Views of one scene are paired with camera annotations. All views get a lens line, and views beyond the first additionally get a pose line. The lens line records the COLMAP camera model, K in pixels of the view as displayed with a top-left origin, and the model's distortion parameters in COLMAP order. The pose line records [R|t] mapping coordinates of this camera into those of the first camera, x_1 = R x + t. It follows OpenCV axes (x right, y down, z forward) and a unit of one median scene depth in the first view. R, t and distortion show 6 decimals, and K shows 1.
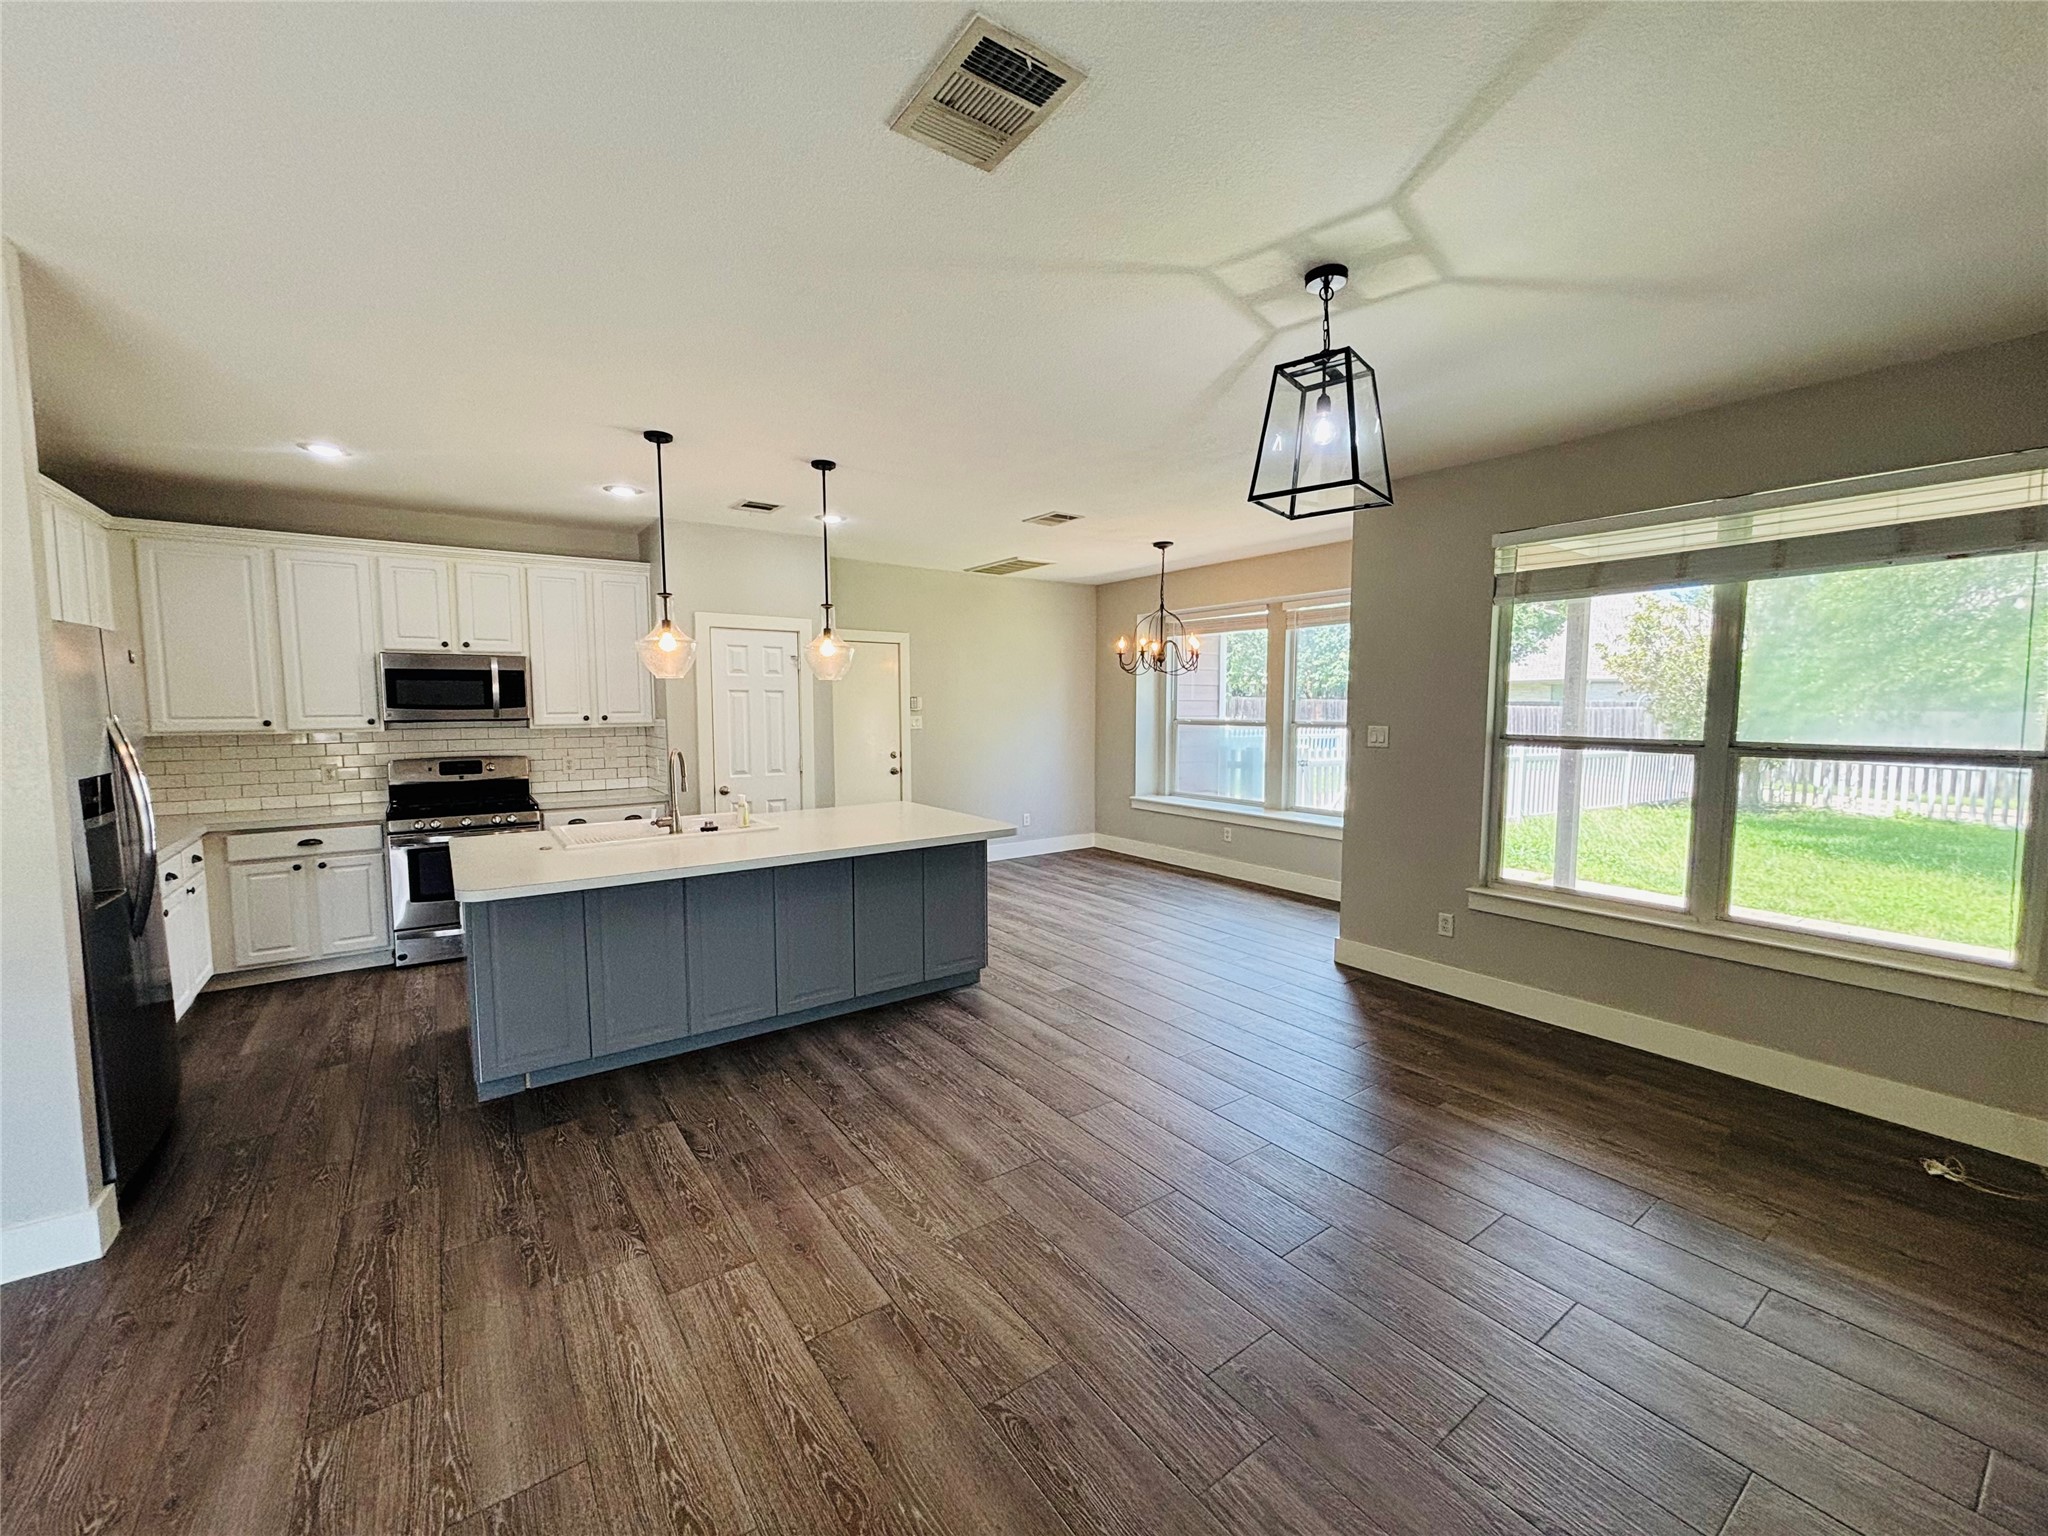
lens RADIAL K [[819.8, 0, 1014.3], [0, 819.8, 768.2], [0, 0, 1]] dist [0.002101, 0.000084]
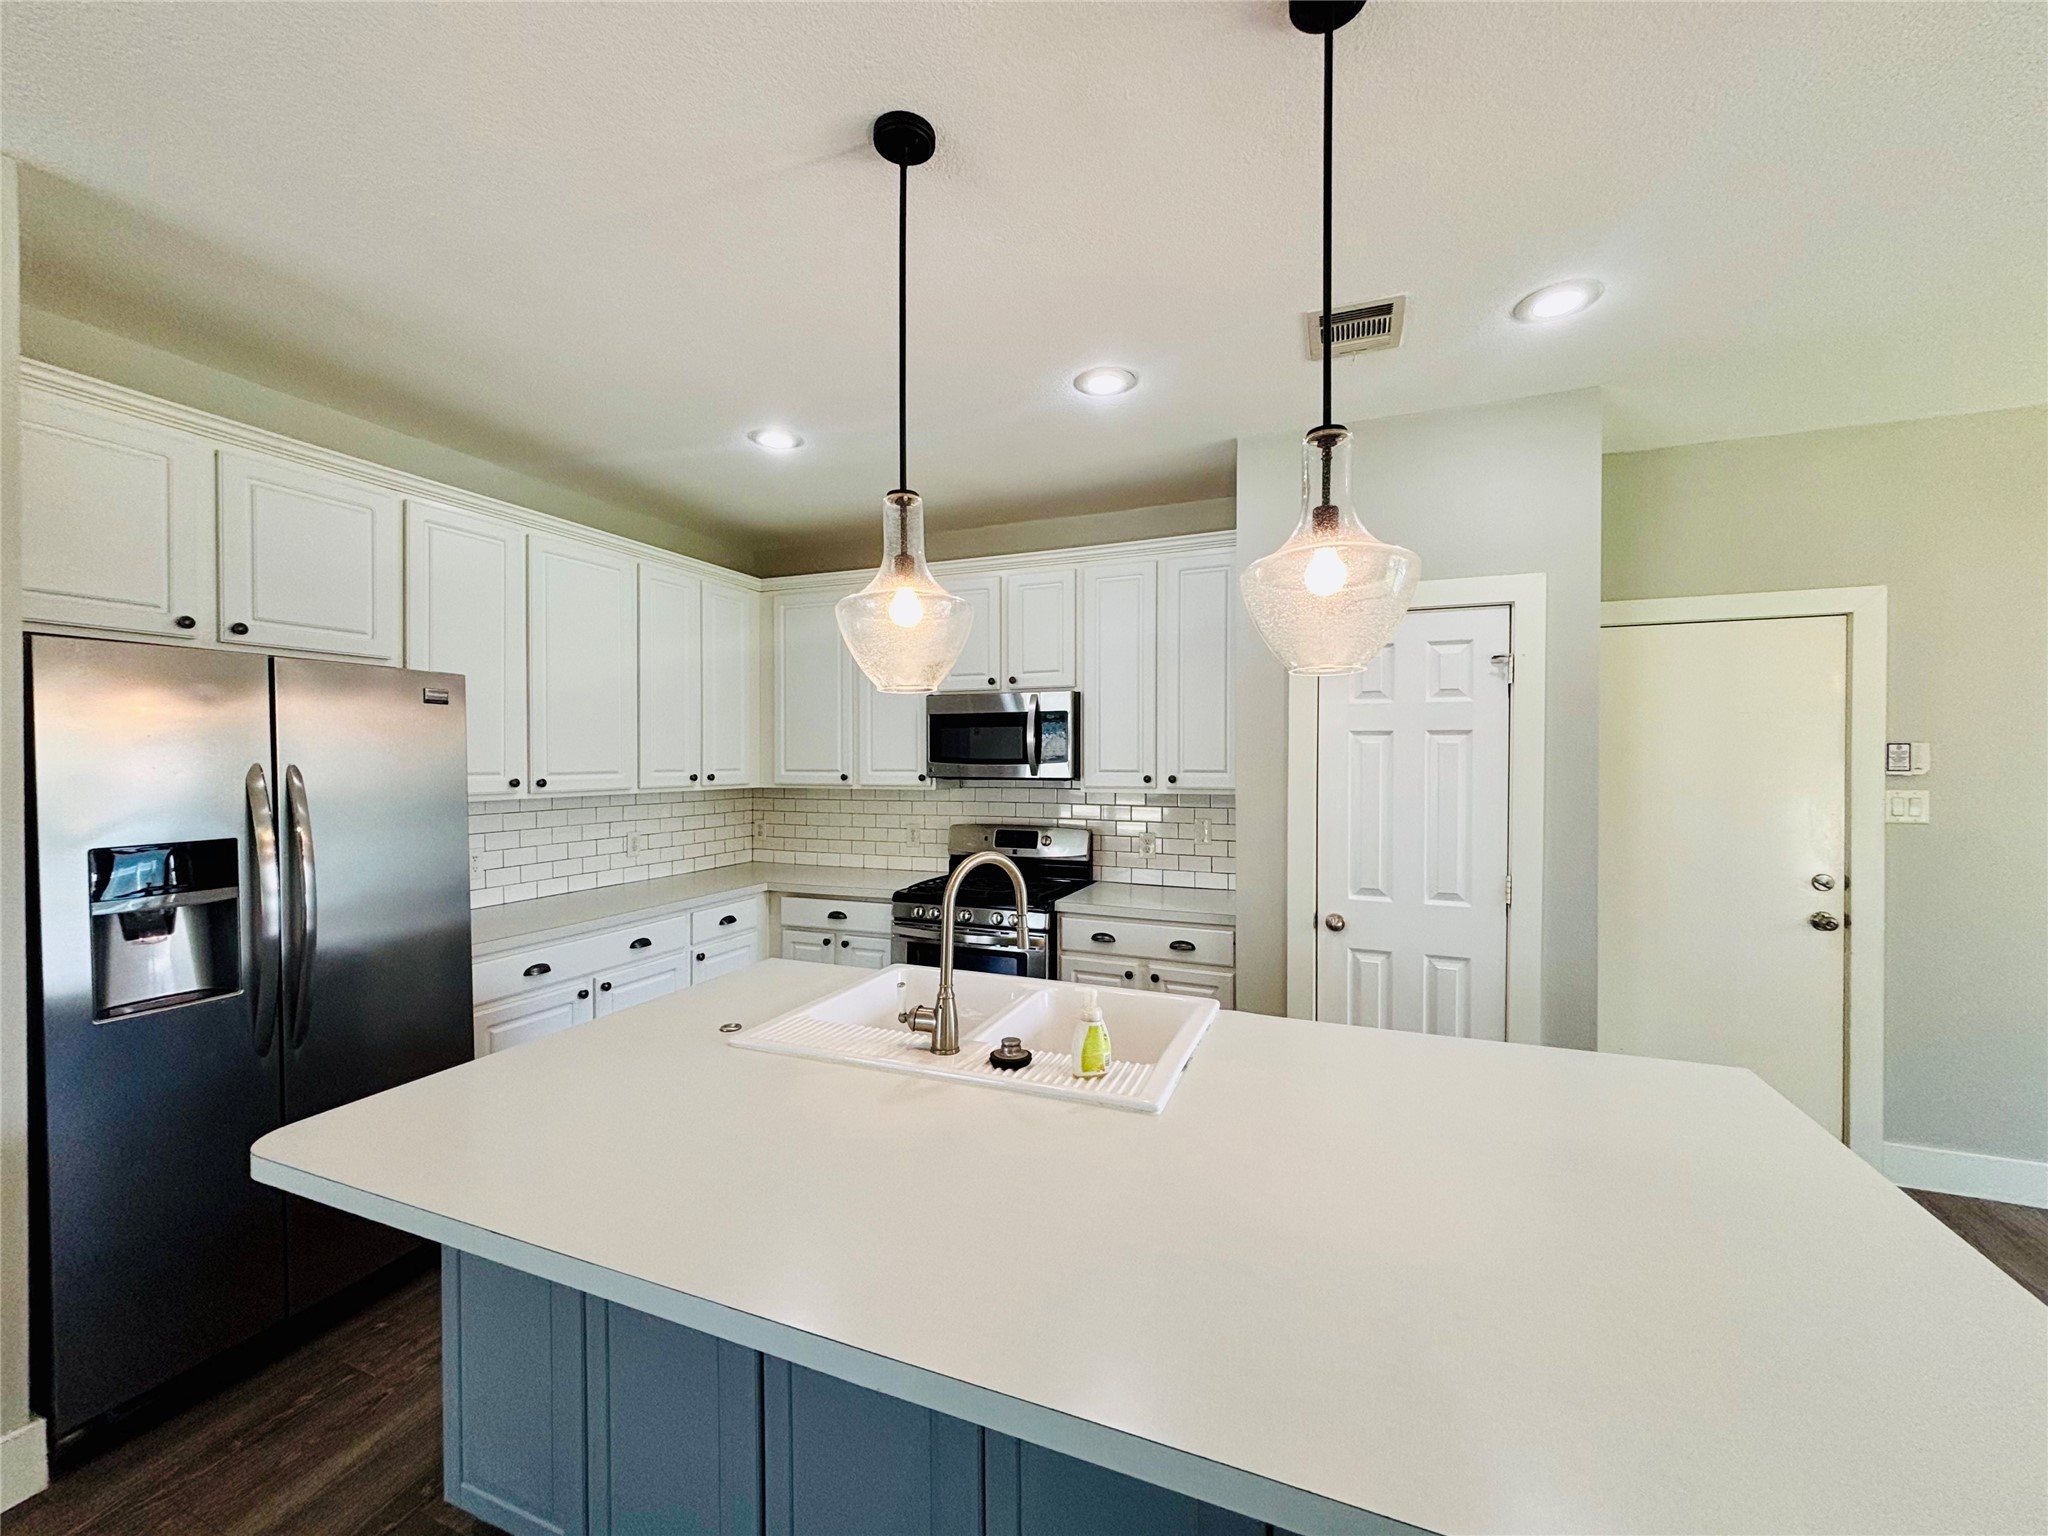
lens RADIAL K [[819.8, 0, 1014.3], [0, 819.8, 768.2], [0, 0, 1]] dist [0.002101, 0.000084]
pose [[0.537373, 0.010803, -0.843276, -0.026720], [-0.070215, 0.997019, -0.031971, -0.049321], [0.840417, 0.076391, 0.536530, 0.669035]]
